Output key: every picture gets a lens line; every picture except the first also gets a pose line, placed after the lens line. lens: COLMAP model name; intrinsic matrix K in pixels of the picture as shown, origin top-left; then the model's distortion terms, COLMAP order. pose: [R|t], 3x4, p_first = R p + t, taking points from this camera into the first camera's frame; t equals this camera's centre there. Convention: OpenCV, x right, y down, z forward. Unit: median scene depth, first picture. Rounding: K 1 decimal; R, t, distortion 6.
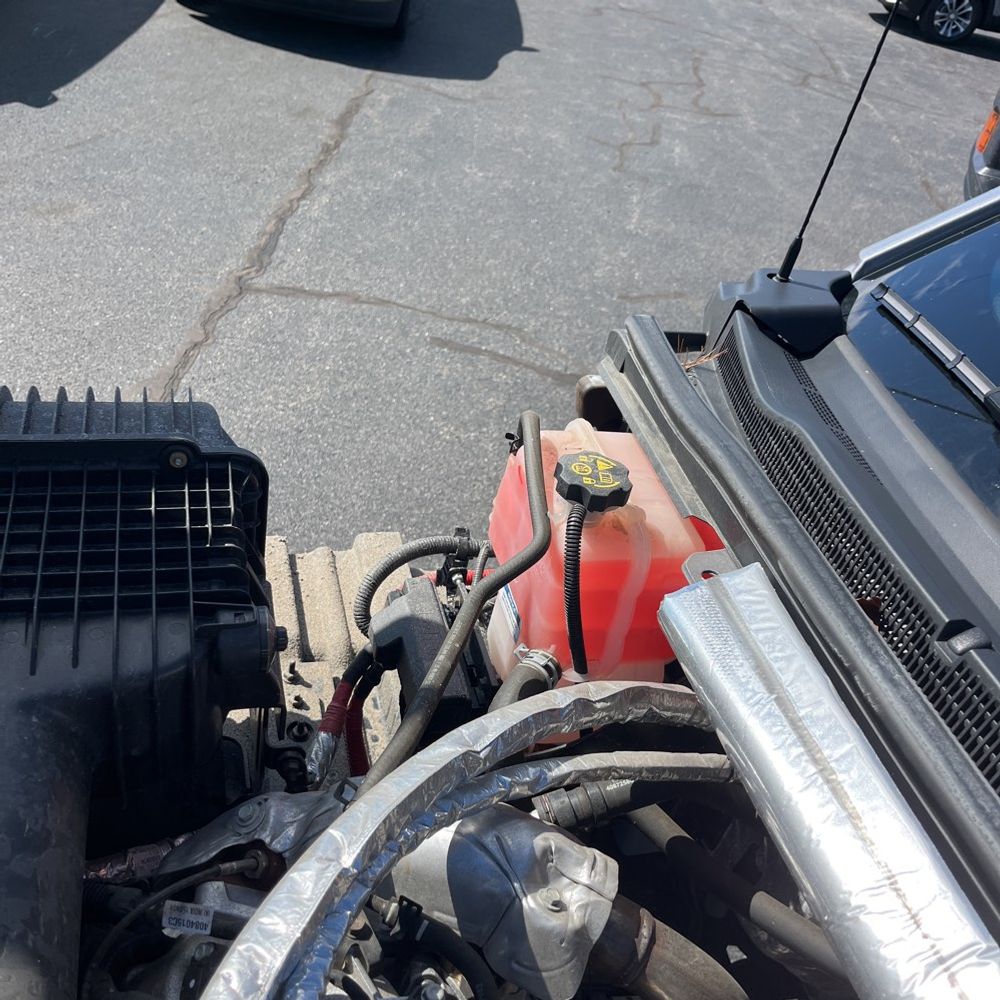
lens RADIAL K [[1067.1, 0, 500.0], [0, 1067.1, 500.0], [0, 0, 1]] dist [0.150426, -0.321032]
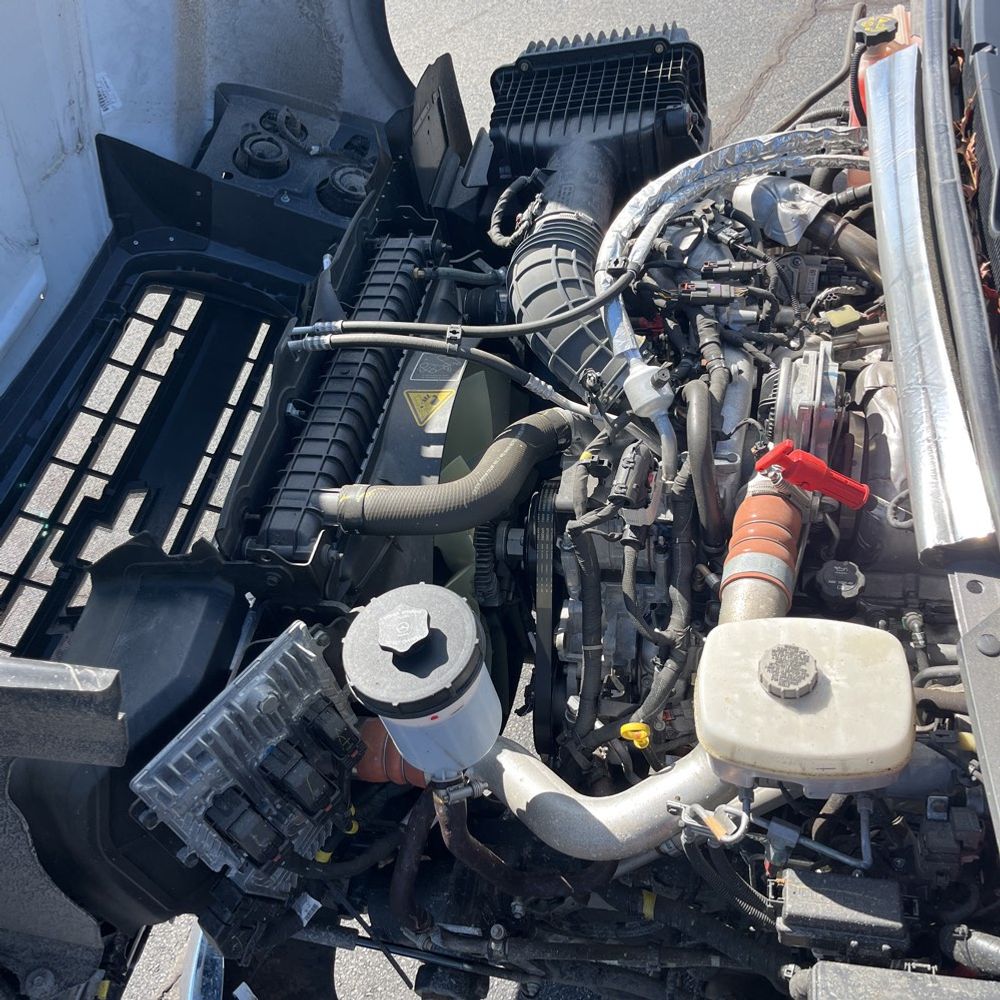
lens RADIAL K [[1008.3, 0, 493.4], [0, 1008.3, 497.6], [0, 0, 1]] dist [0.074400, -0.111248]
pose [[0.843956, 0.080876, -0.530280, 0.528203], [0.042150, 0.975513, 0.215864, 0.354310], [0.534754, -0.204531, 0.819881, -0.940751]]
